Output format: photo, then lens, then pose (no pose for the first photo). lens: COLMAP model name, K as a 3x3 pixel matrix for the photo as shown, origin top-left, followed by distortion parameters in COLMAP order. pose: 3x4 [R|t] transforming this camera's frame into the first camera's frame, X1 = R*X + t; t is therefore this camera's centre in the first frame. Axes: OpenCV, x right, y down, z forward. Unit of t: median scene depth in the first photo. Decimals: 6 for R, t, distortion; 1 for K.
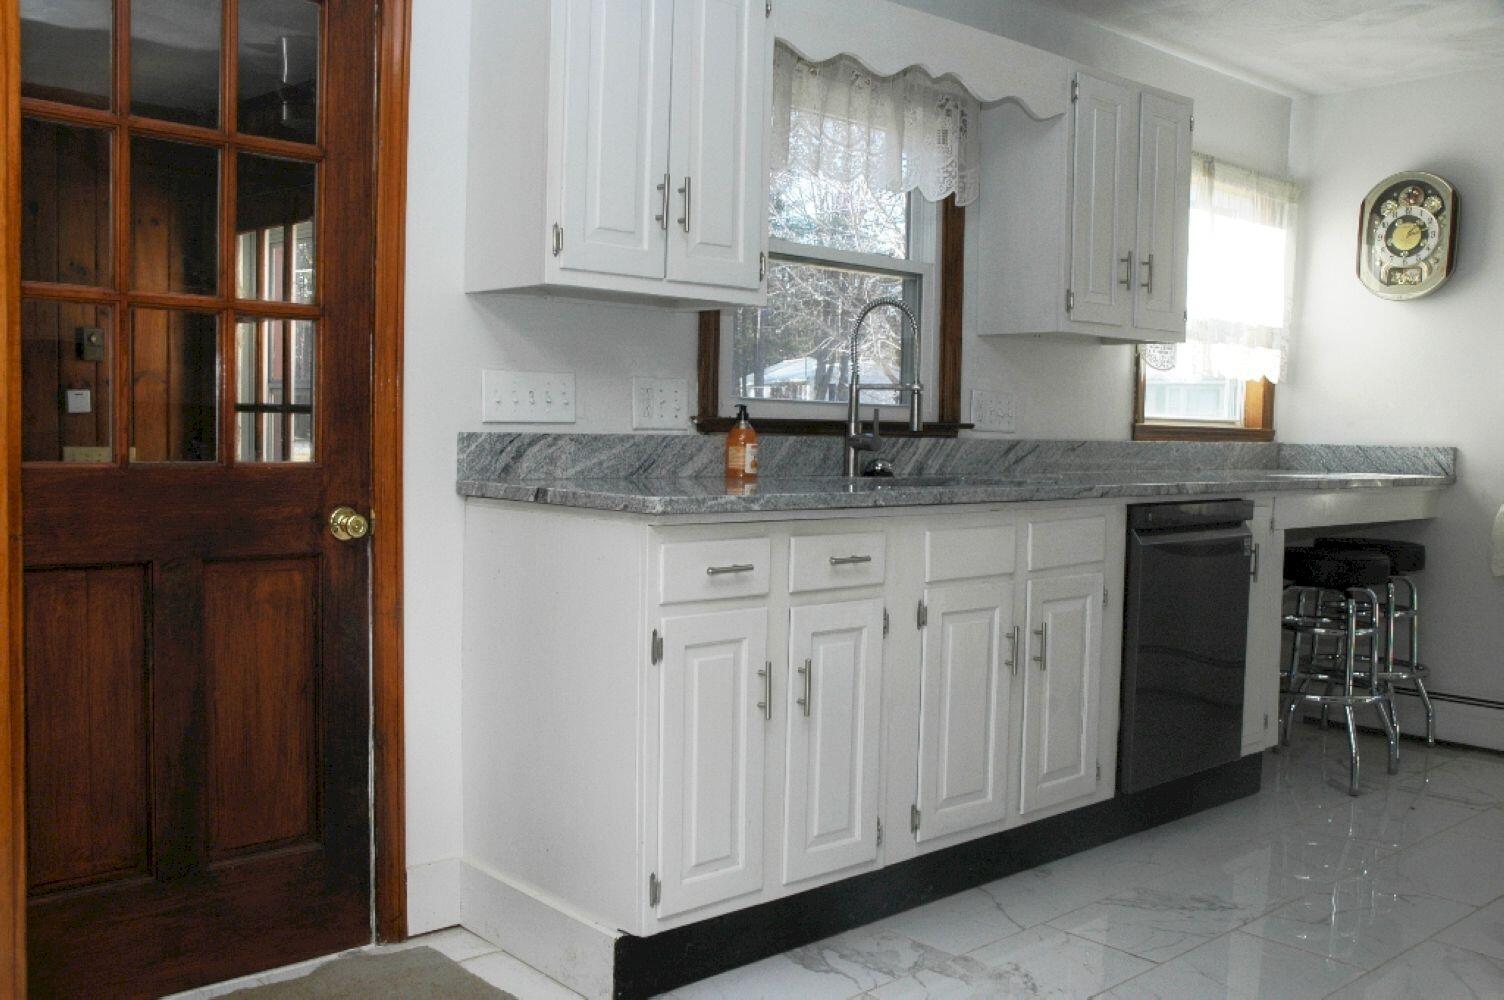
lens RADIAL K [[1428.0, 0, 742.4], [0, 1428.0, 504.9], [0, 0, 1]] dist [-0.046939, 0.000000]
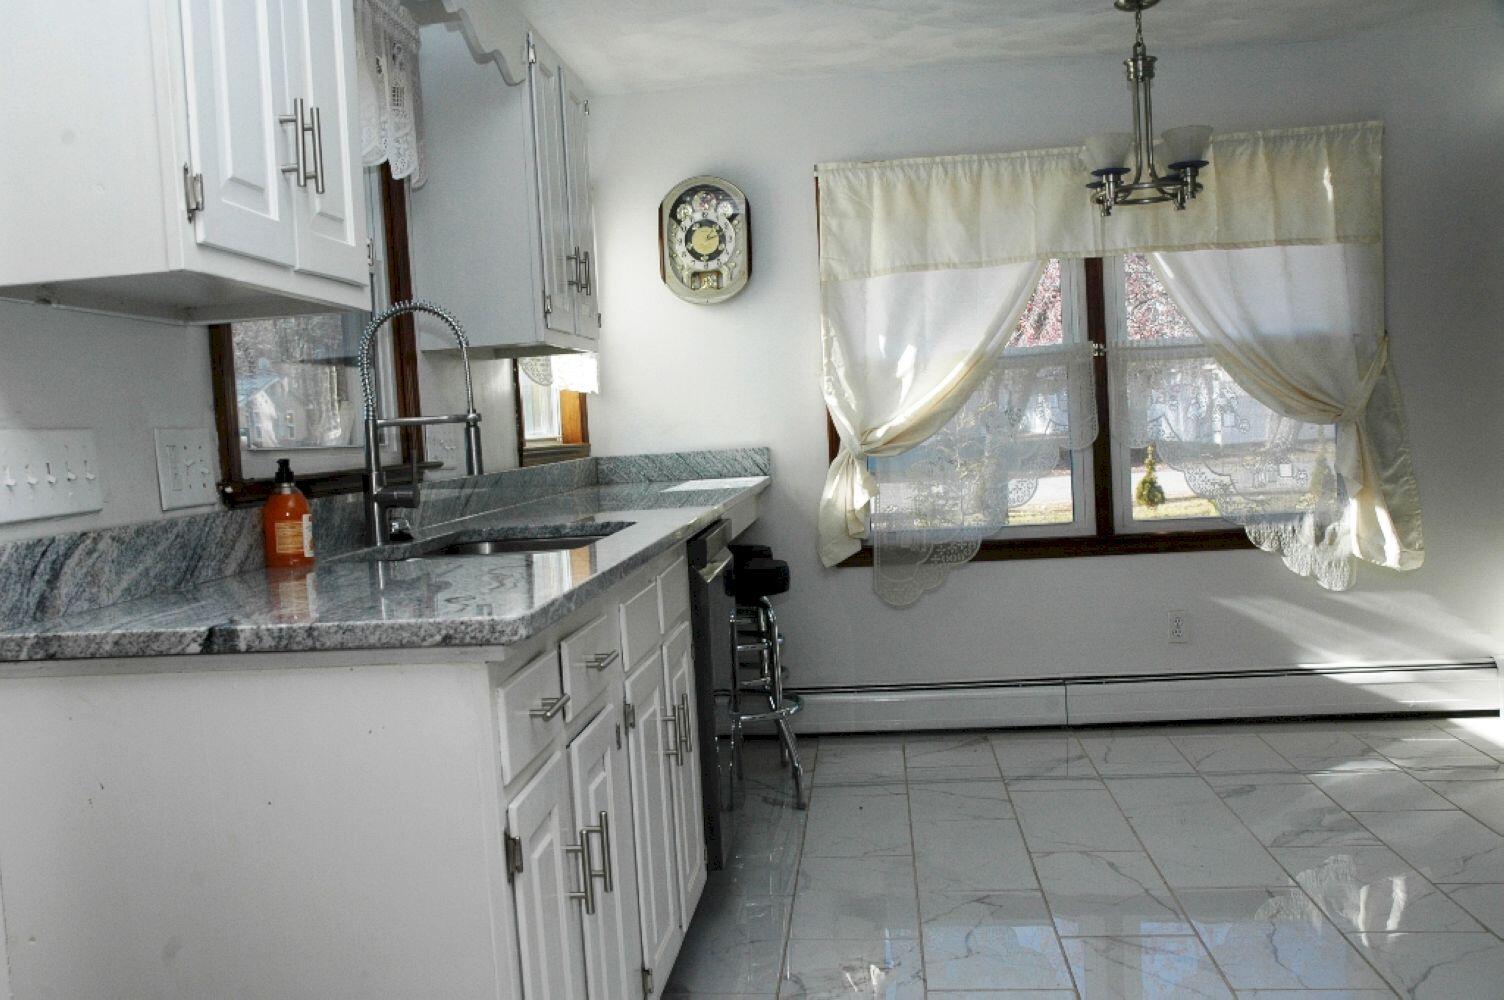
lens RADIAL K [[1428.0, 0, 752.4], [0, 1428.0, 493.0], [0, 0, 1]] dist [-0.046939, 0.000000]
pose [[0.741223, -0.095413, 0.664443, -0.262912], [0.110641, 0.993674, 0.019264, -0.039044], [-0.662077, 0.059236, 0.747091, 0.320436]]
